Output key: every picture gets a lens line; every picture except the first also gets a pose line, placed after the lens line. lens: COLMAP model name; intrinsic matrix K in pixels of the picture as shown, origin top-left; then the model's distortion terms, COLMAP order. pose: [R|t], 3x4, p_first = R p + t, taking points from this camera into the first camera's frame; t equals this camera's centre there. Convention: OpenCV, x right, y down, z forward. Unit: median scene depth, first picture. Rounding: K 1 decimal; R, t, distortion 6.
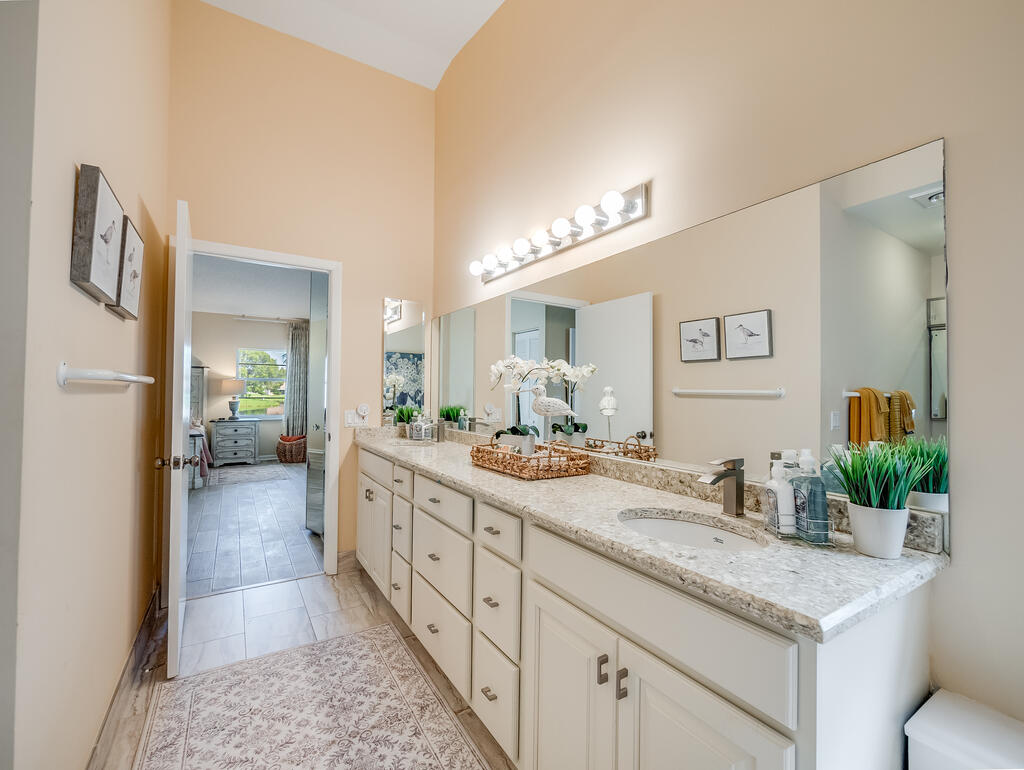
lens RADIAL K [[448.6, 0, 512.0], [0, 448.6, 385.0], [0, 0, 1]] dist [-0.000103, 0.000005]
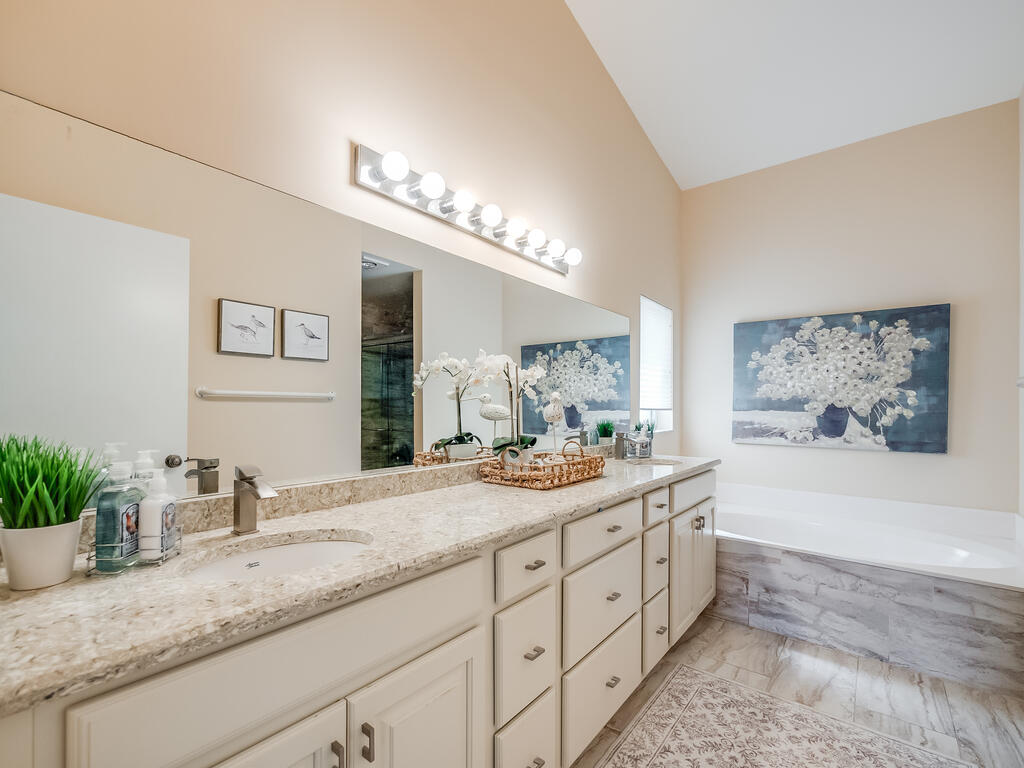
lens RADIAL K [[451.3, 0, 511.4], [0, 451.3, 398.1], [0, 0, 1]] dist [0.000067, -0.000058]
pose [[-0.330472, -0.004395, 0.943806, -0.795815], [-0.036882, 0.999285, -0.008260, 0.022679], [-0.943095, -0.037539, -0.330398, 1.295830]]
